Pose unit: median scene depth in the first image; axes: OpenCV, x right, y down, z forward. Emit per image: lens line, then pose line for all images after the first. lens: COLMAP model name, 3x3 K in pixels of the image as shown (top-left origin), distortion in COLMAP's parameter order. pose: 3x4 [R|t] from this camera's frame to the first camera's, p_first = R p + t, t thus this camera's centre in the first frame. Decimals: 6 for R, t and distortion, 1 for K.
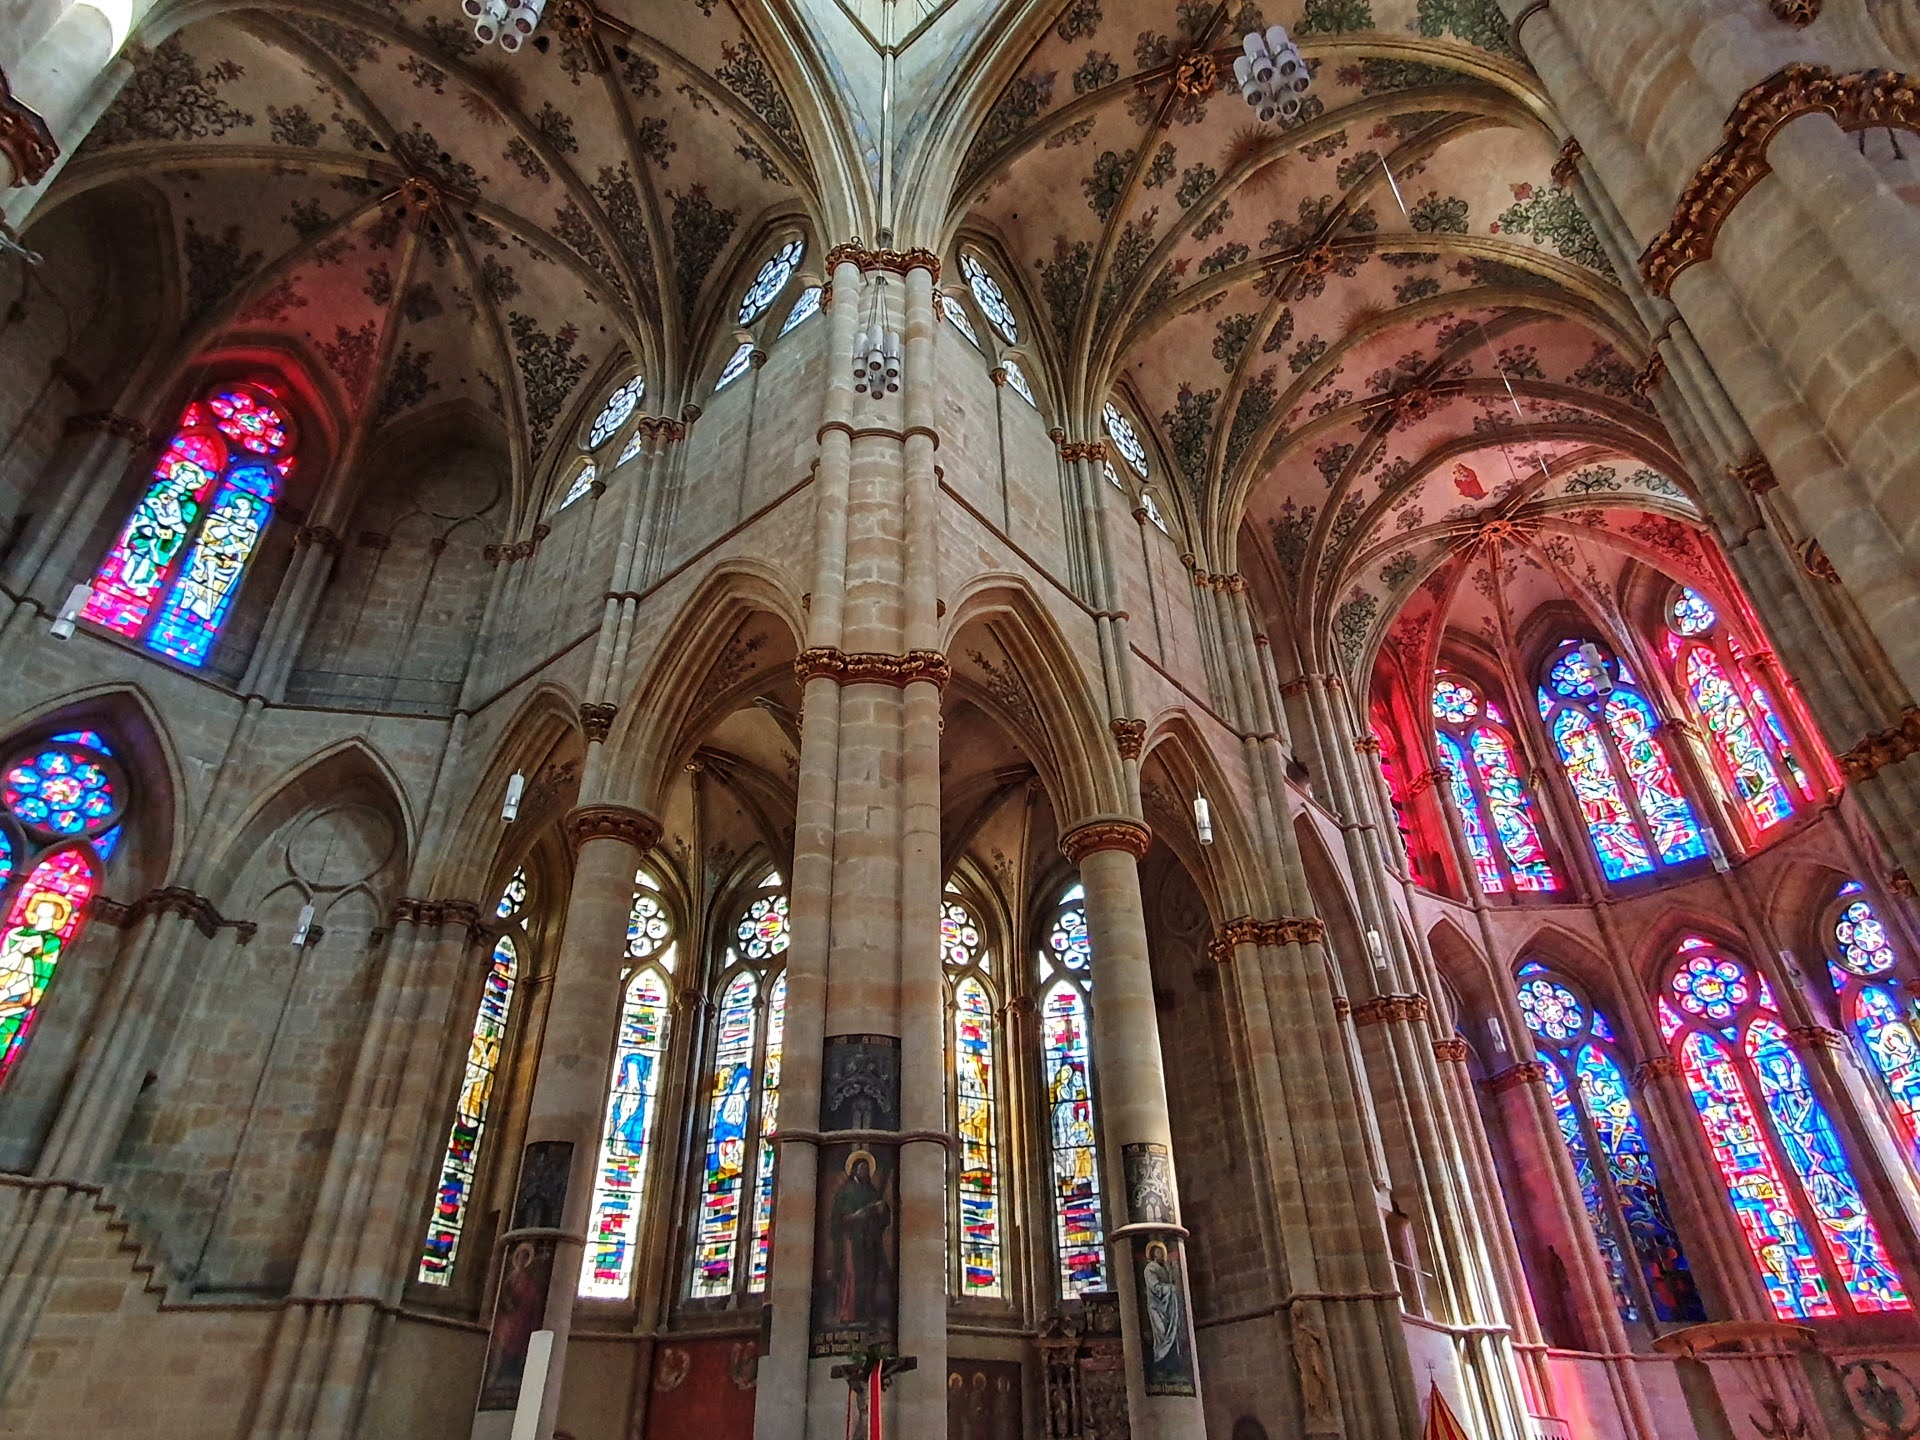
lens RADIAL K [[1181.2, 0, 950.4], [0, 1181.2, 713.0], [0, 0, 1]] dist [0.009187, 0.009768]
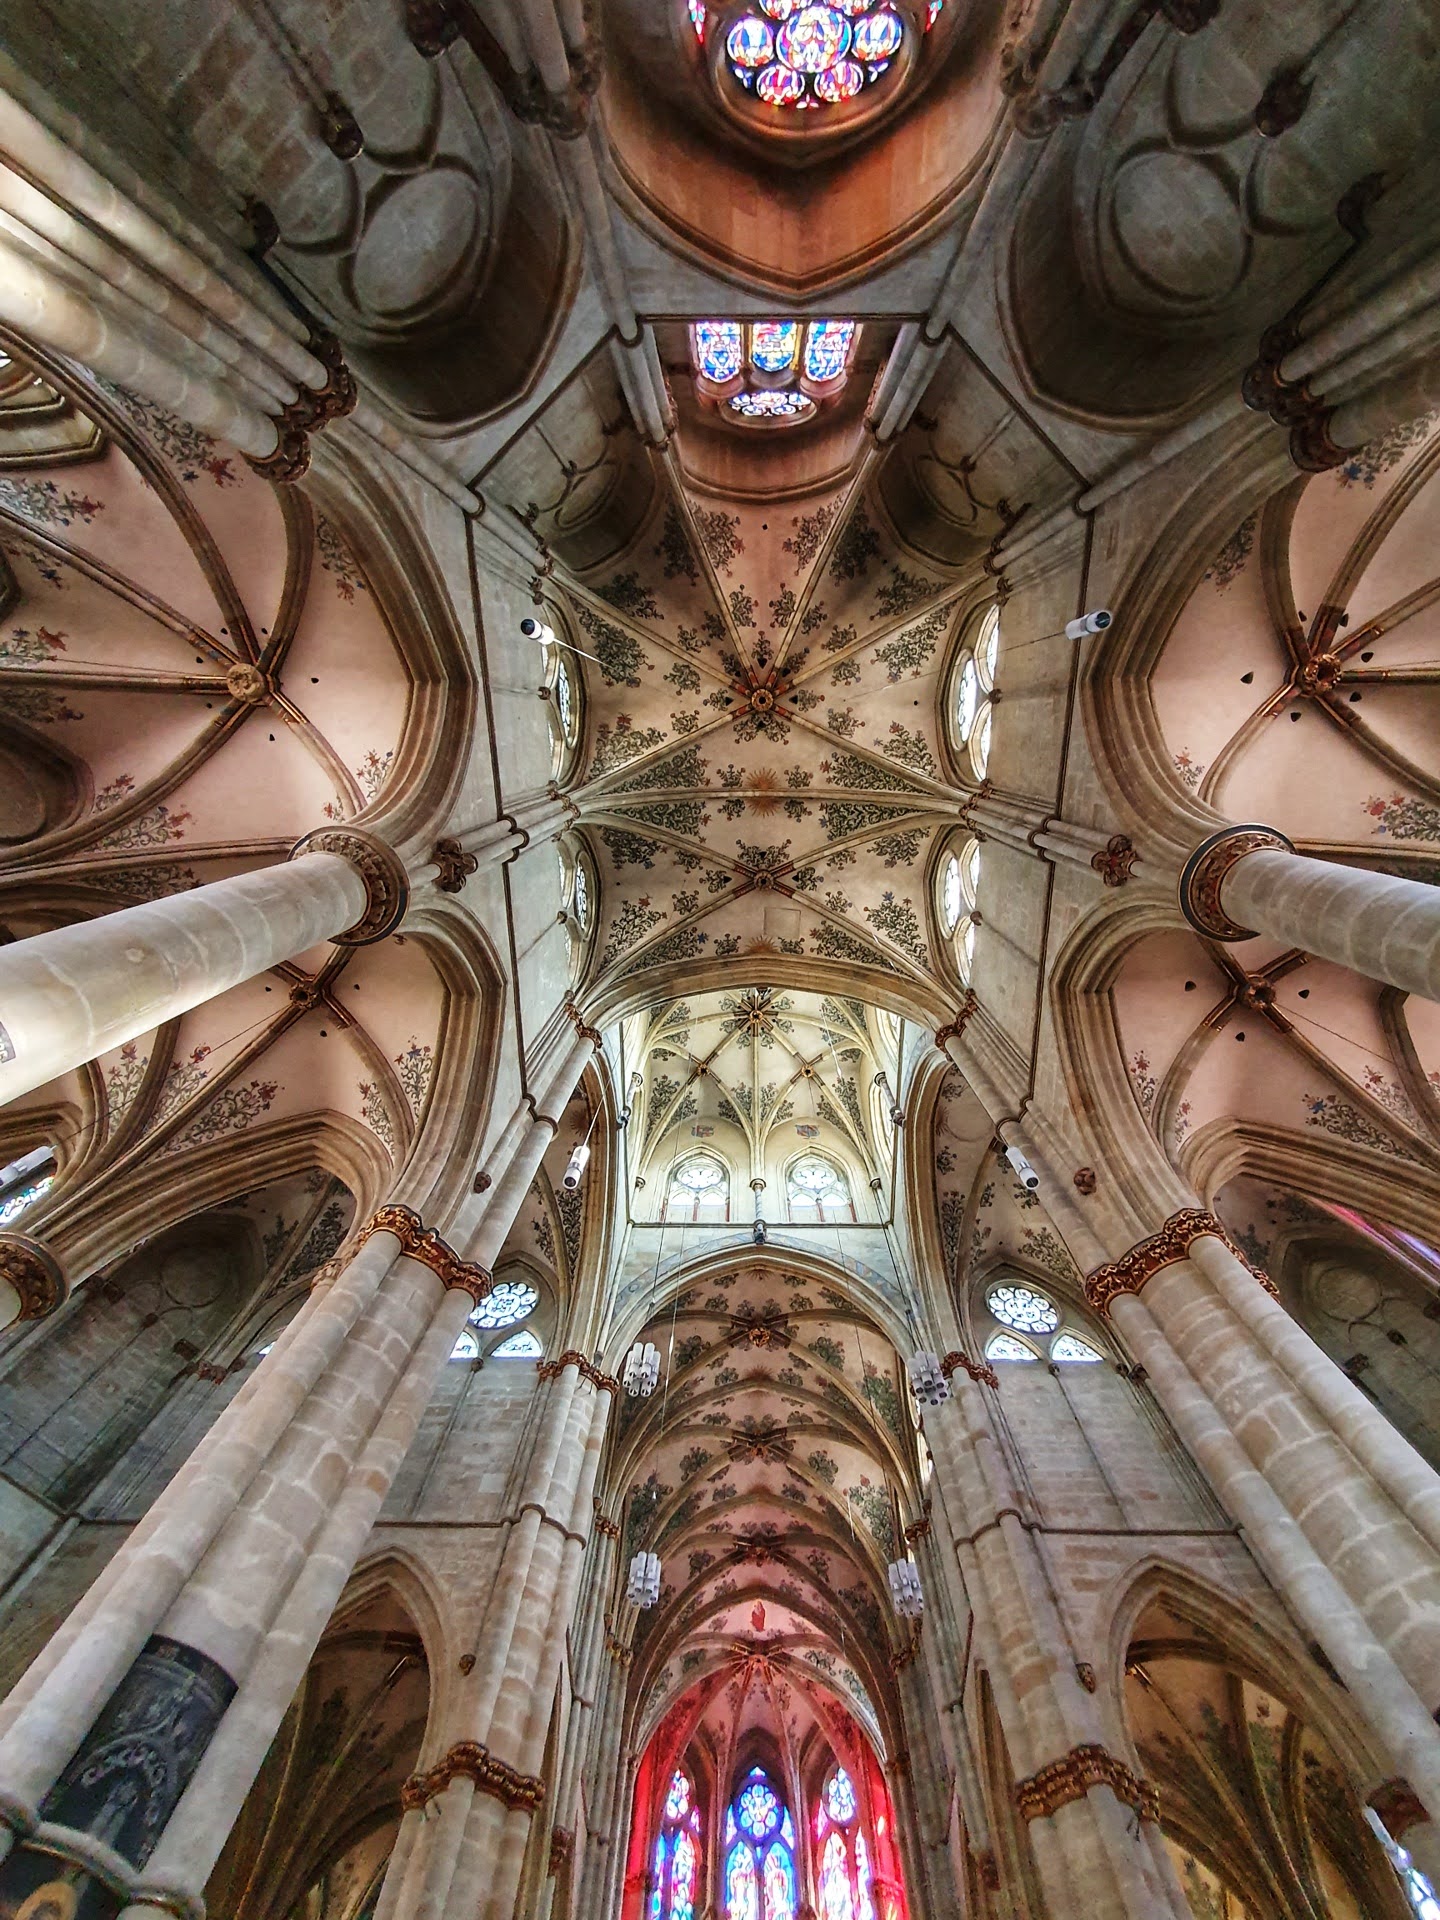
lens RADIAL K [[775.7, 0, 726.8], [0, 775.7, 933.3], [0, 0, 1]] dist [0.003412, 0.000006]
pose [[0.771987, 0.619244, 0.143432, -0.325131], [-0.391342, 0.640844, -0.660432, -0.093576], [-0.500886, 0.453714, 0.737059, -0.135188]]
